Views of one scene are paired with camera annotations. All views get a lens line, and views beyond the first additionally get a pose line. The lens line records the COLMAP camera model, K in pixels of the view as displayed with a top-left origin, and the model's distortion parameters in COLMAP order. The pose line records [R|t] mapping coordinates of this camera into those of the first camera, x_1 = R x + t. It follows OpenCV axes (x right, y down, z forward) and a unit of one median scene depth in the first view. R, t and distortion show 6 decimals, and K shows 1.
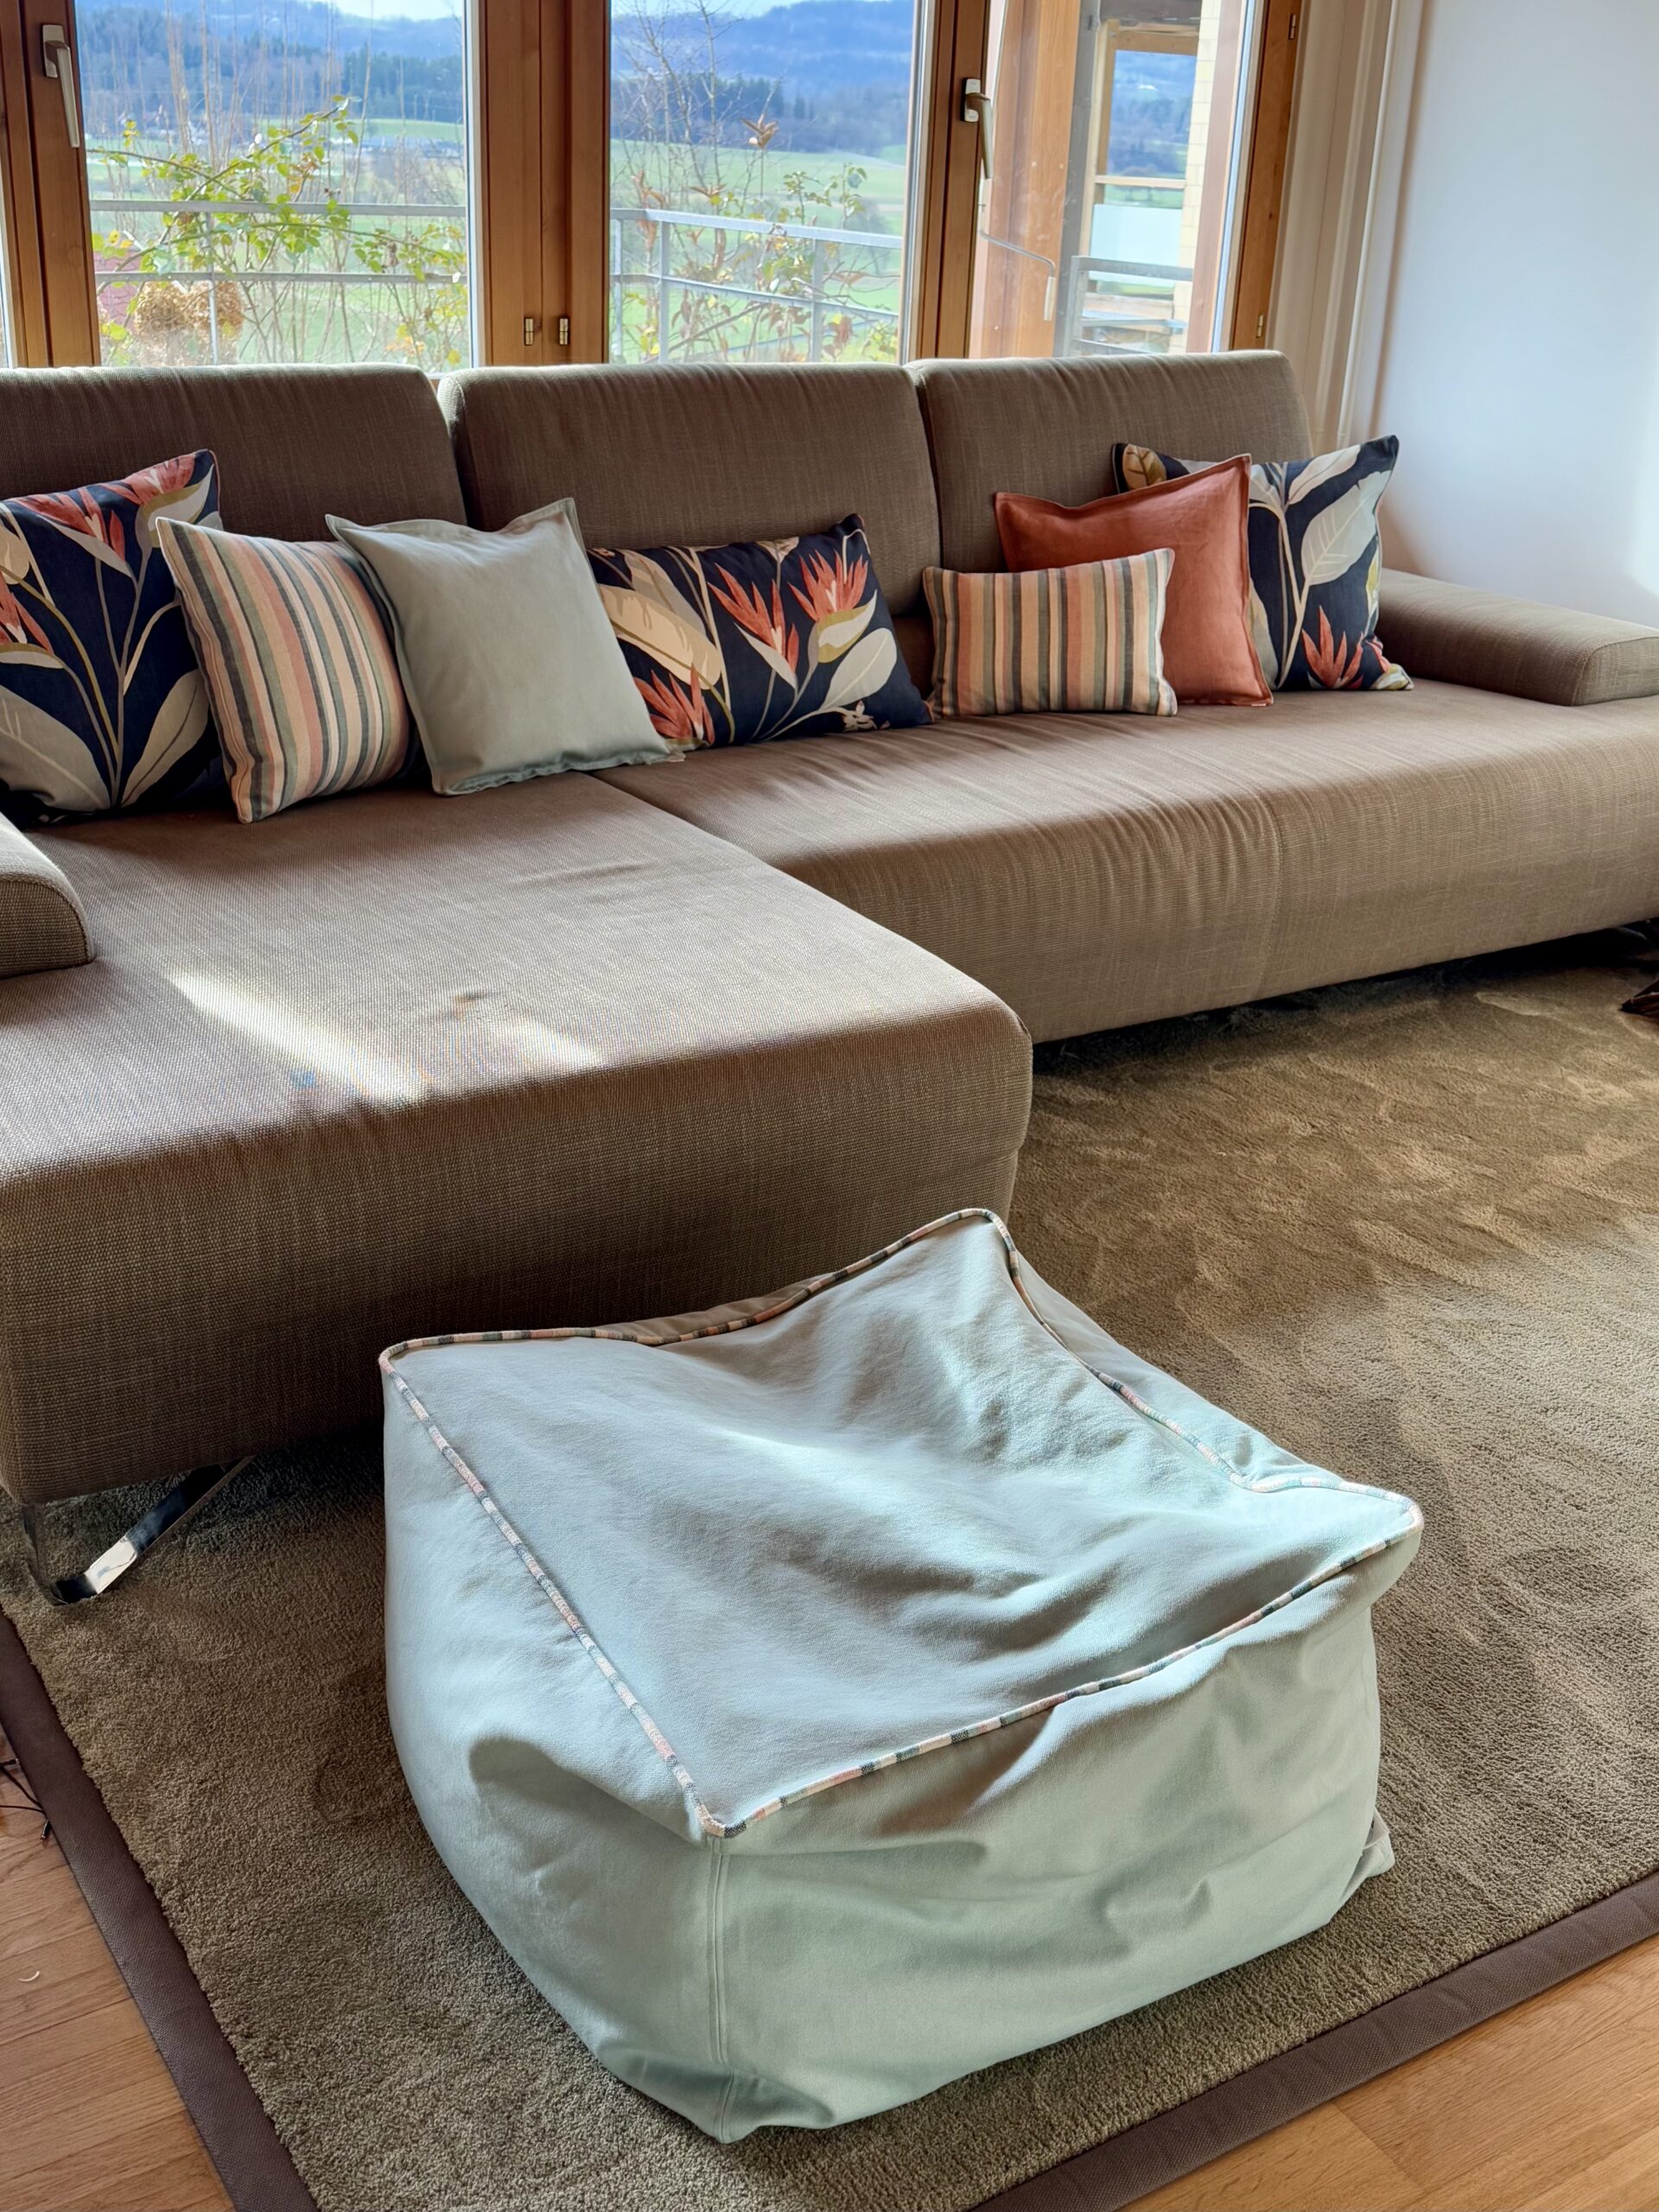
lens RADIAL K [[2370.0, 0, 829.5], [0, 2370.0, 1106.0], [0, 0, 1]] dist [0.206630, -0.525268]
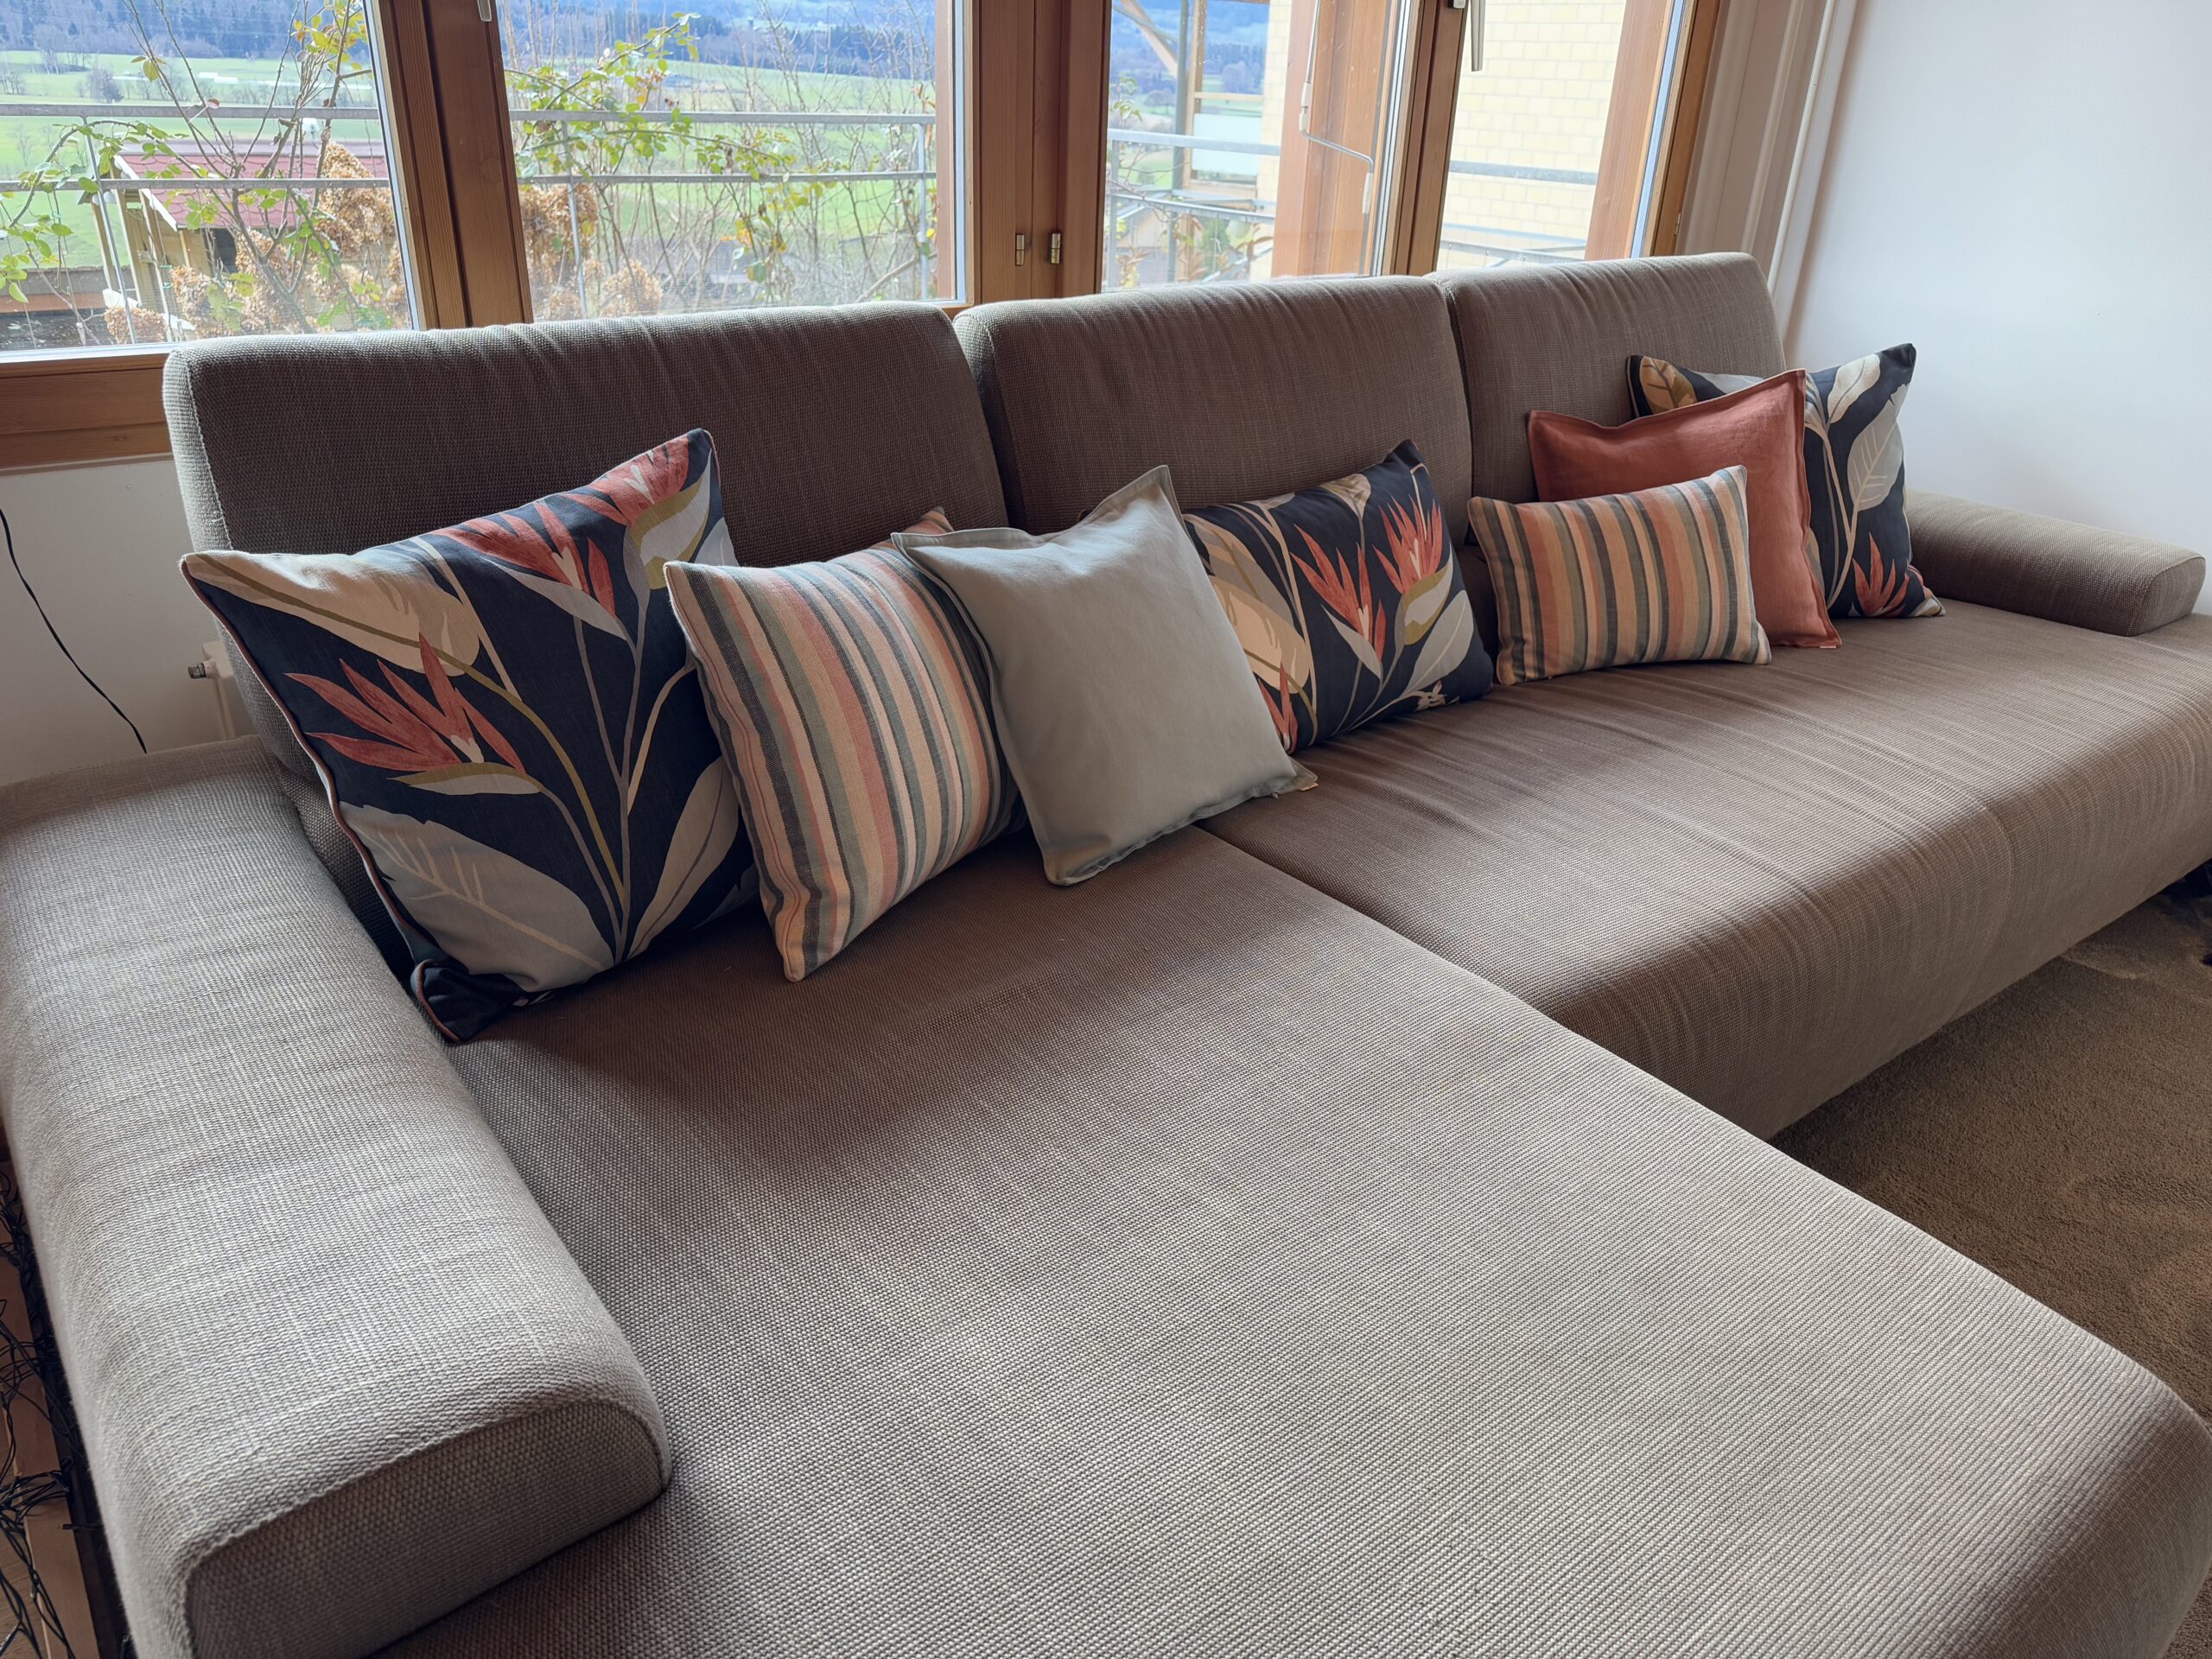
lens RADIAL K [[1594.3, 0, 1106.0], [0, 1594.3, 829.5], [0, 0, 1]] dist [0.076336, -0.130477]
pose [[0.996075, -0.041534, 0.078161, -0.186384], [0.036846, 0.997488, 0.060490, -0.184022], [-0.080477, -0.057373, 0.995104, 0.513049]]
